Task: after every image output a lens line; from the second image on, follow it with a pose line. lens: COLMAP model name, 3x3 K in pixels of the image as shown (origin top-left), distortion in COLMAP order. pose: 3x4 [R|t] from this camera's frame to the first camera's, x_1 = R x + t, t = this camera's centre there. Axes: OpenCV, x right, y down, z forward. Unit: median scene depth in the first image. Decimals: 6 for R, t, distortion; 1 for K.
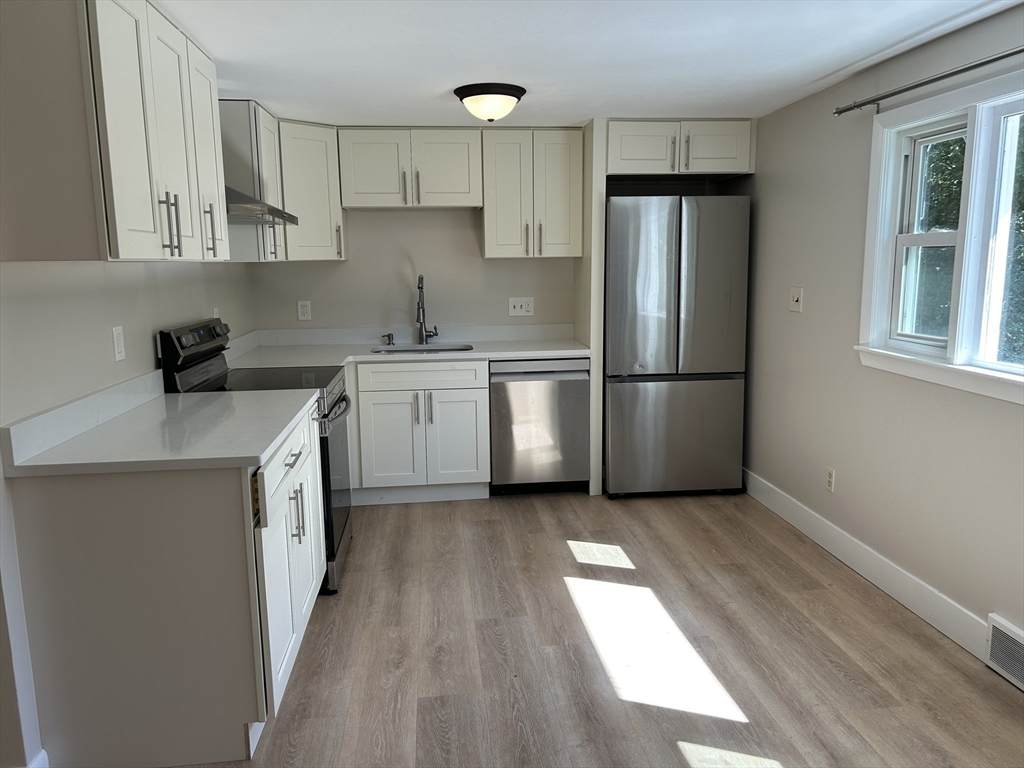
lens RADIAL K [[736.3, 0, 512.0], [0, 736.3, 384.0], [0, 0, 1]] dist [0.093312, -0.179667]
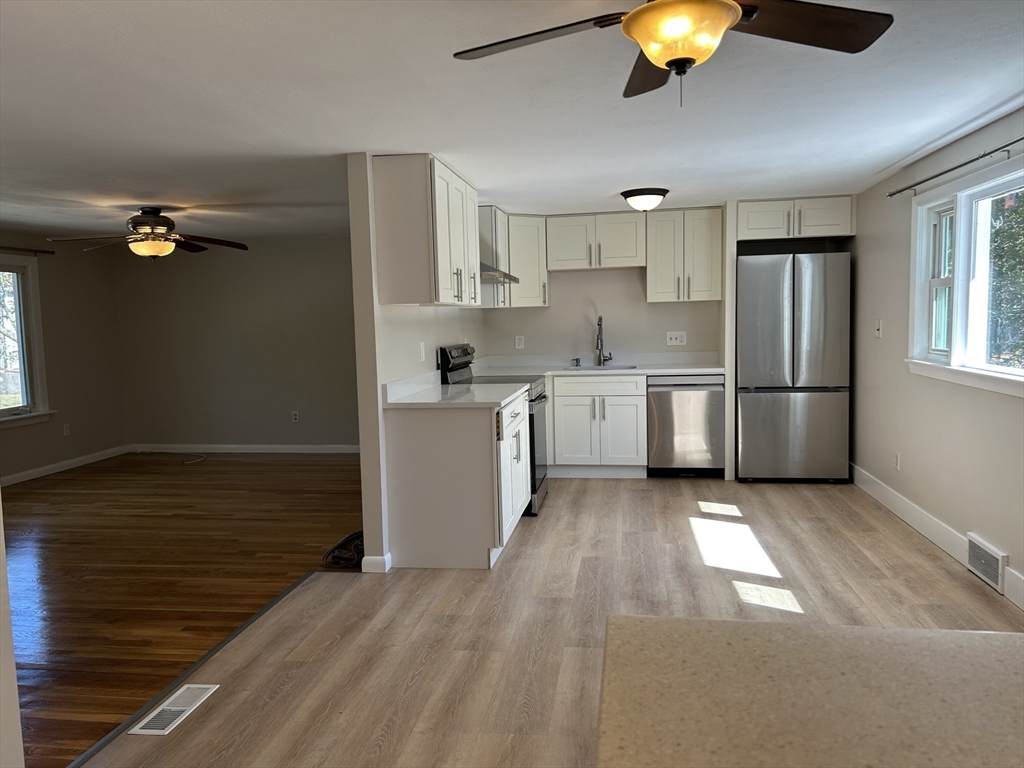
lens RADIAL K [[736.3, 0, 512.0], [0, 736.3, 384.0], [0, 0, 1]] dist [0.093312, -0.179667]
pose [[0.963718, 0.012436, -0.266632, 0.118704], [-0.031038, 0.997359, -0.065666, 0.103936], [0.265111, 0.071559, 0.961559, -0.502268]]
